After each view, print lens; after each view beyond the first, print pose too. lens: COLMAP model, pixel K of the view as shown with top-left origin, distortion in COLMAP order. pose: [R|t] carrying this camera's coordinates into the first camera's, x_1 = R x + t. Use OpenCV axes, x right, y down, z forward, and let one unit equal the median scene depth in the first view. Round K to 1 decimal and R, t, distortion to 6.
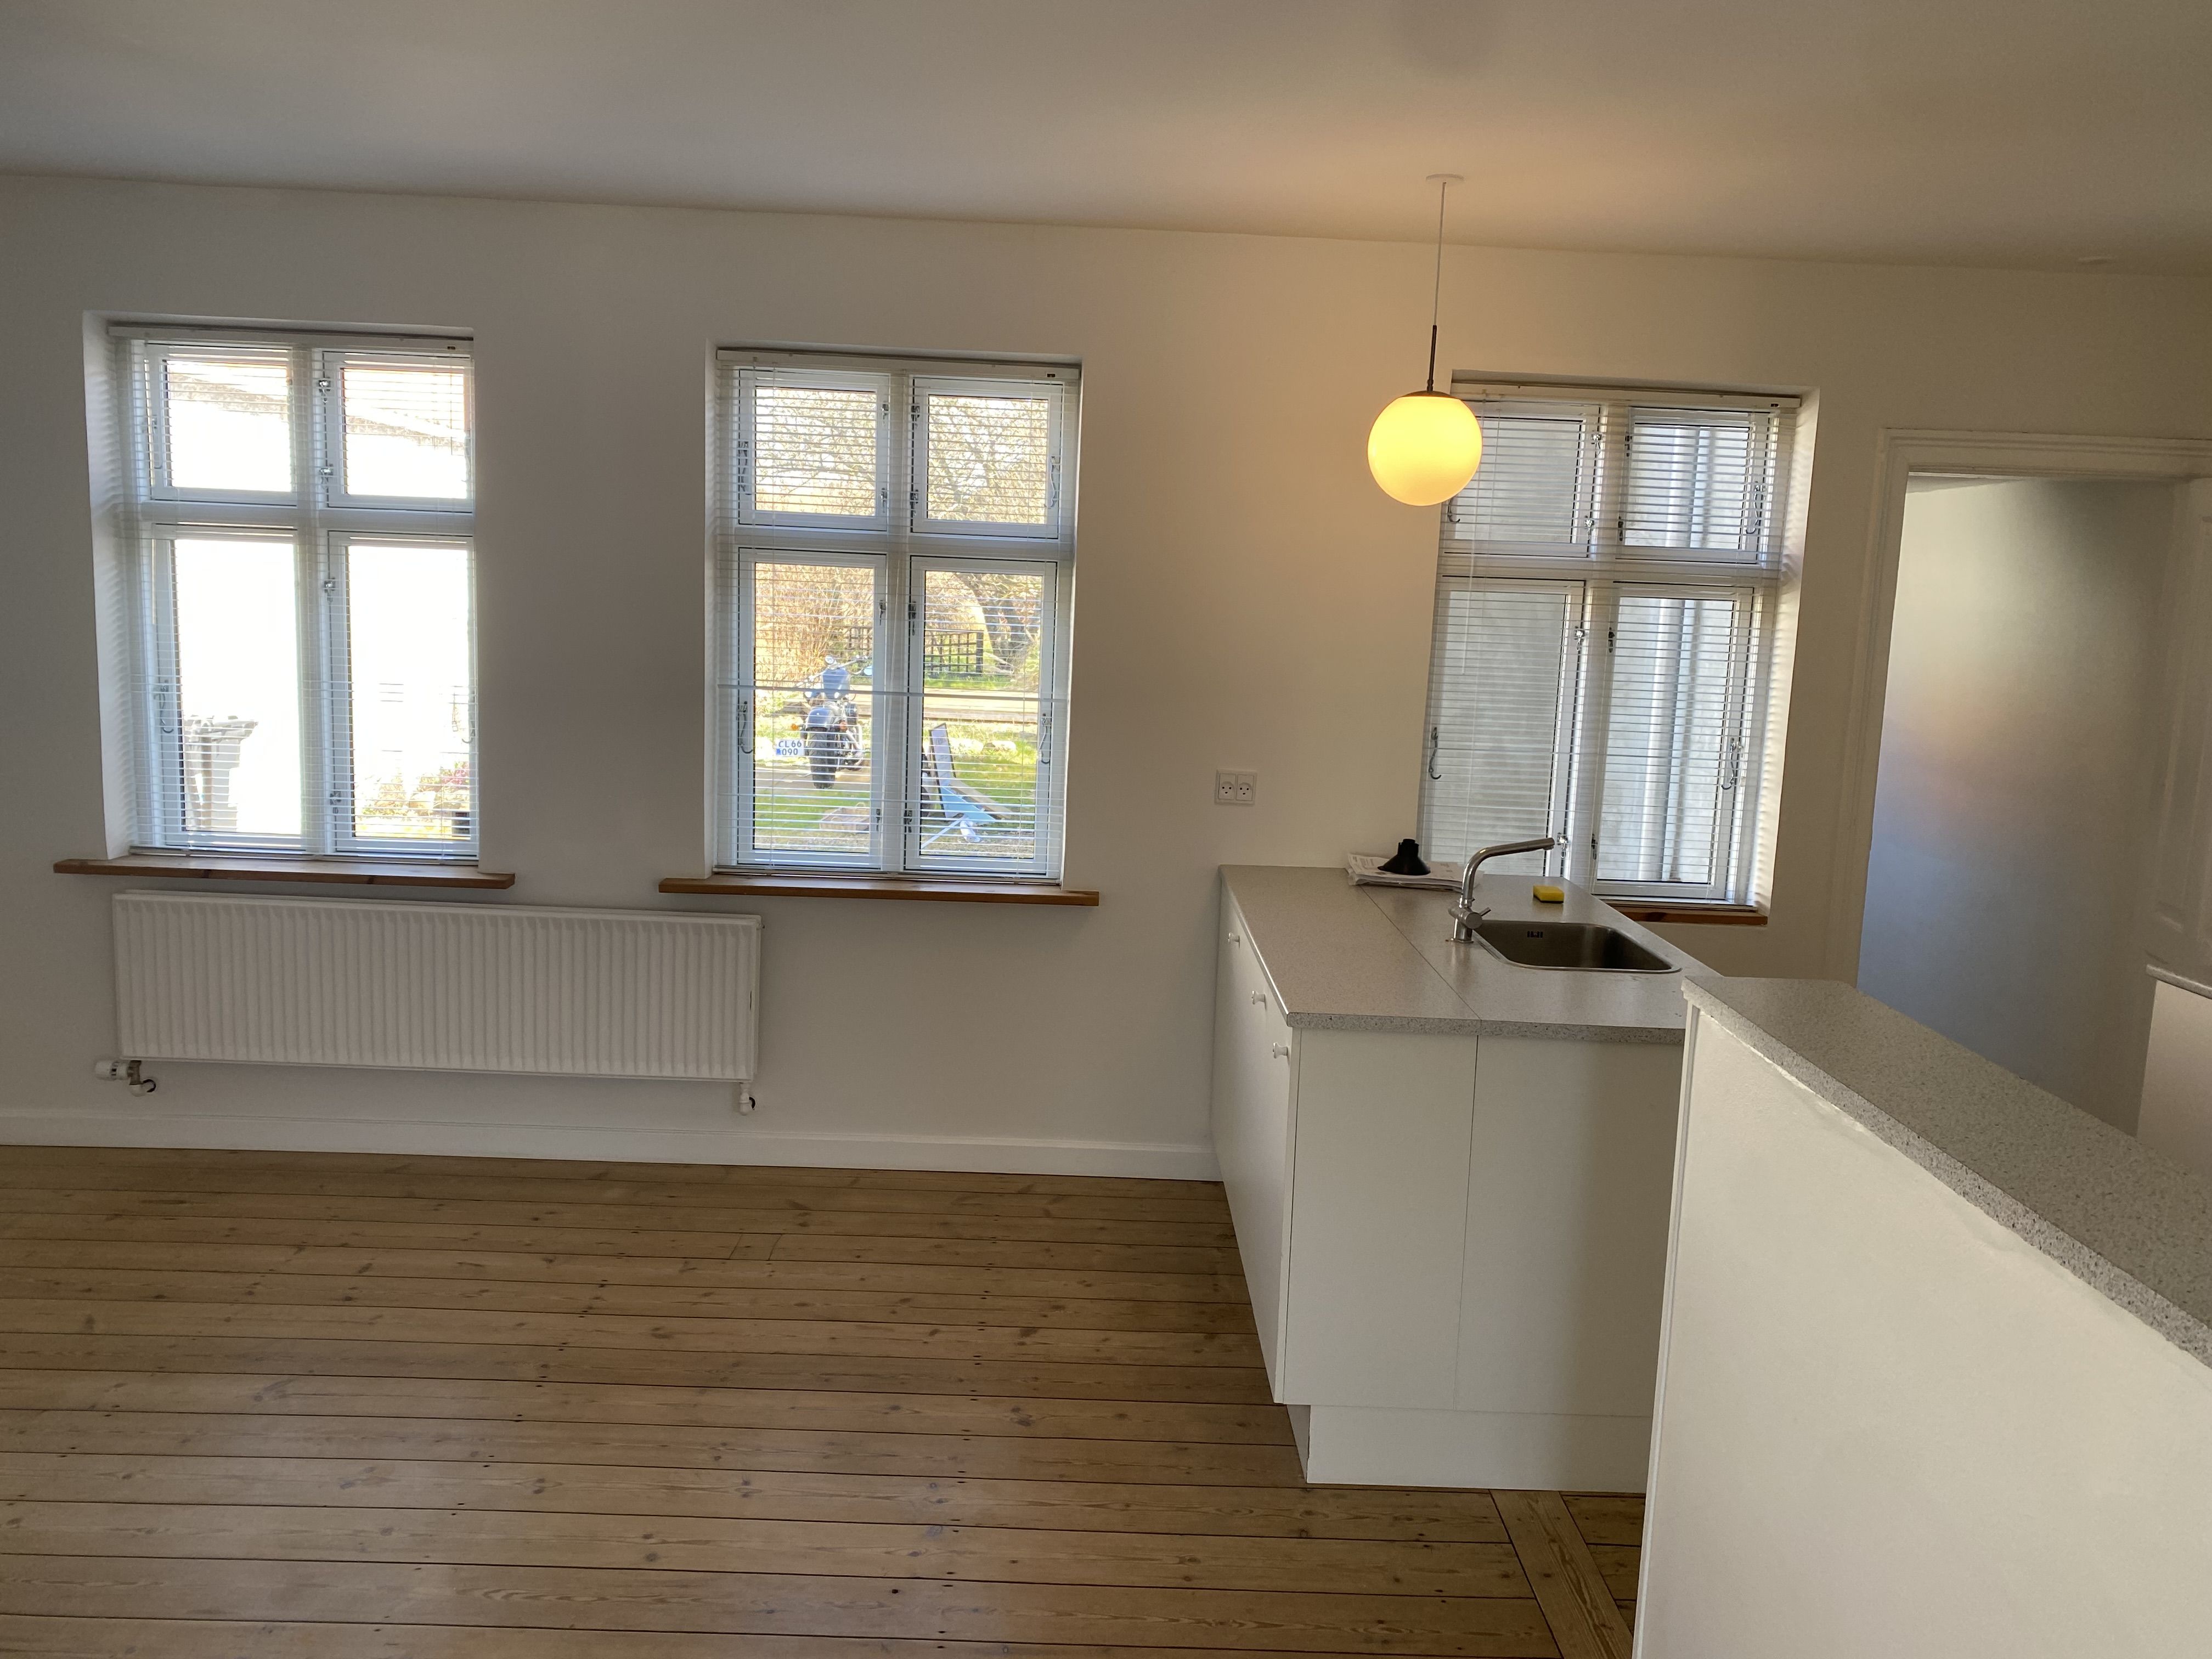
lens RADIAL K [[1702.2, 0, 1106.0], [0, 1702.2, 829.5], [0, 0, 1]] dist [0.077137, -0.051540]
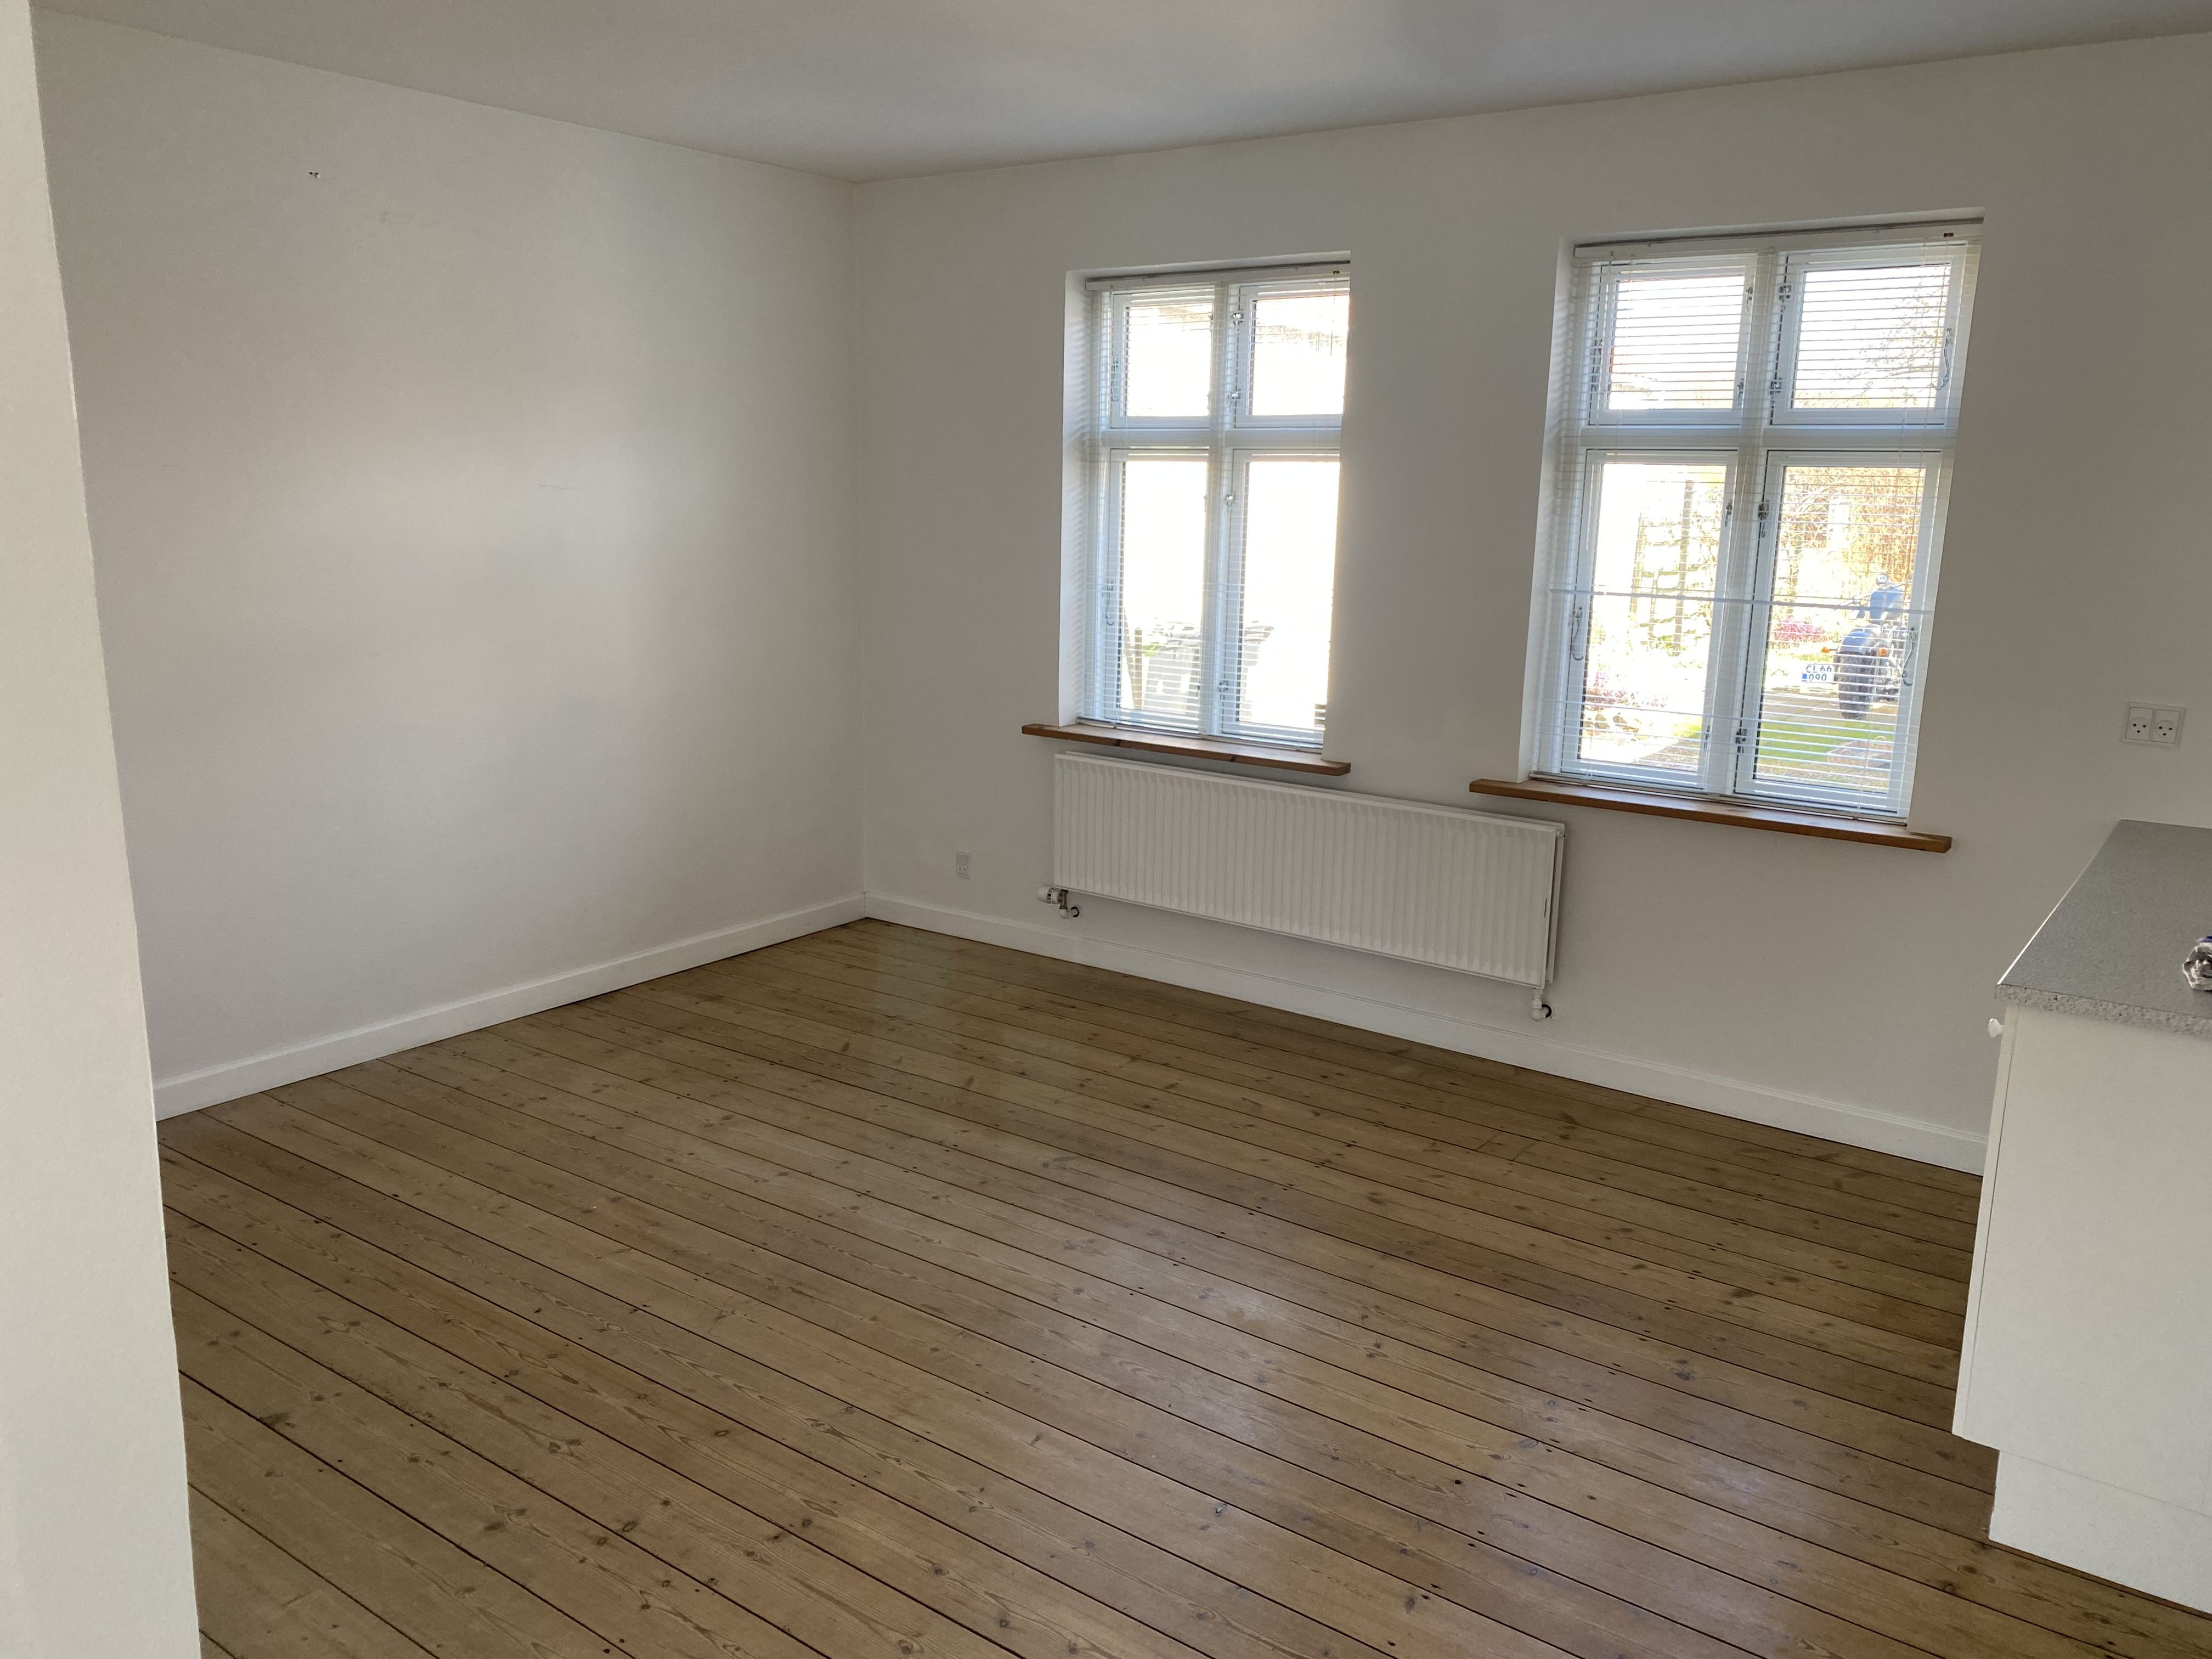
lens RADIAL K [[1674.5, 0, 1106.0], [0, 1674.5, 829.5], [0, 0, 1]] dist [0.116098, -0.144963]
pose [[0.811637, 0.101367, -0.575300, 0.146991], [-0.074787, 0.994756, 0.069765, 0.005008], [0.579355, -0.013599, 0.814962, 0.046553]]
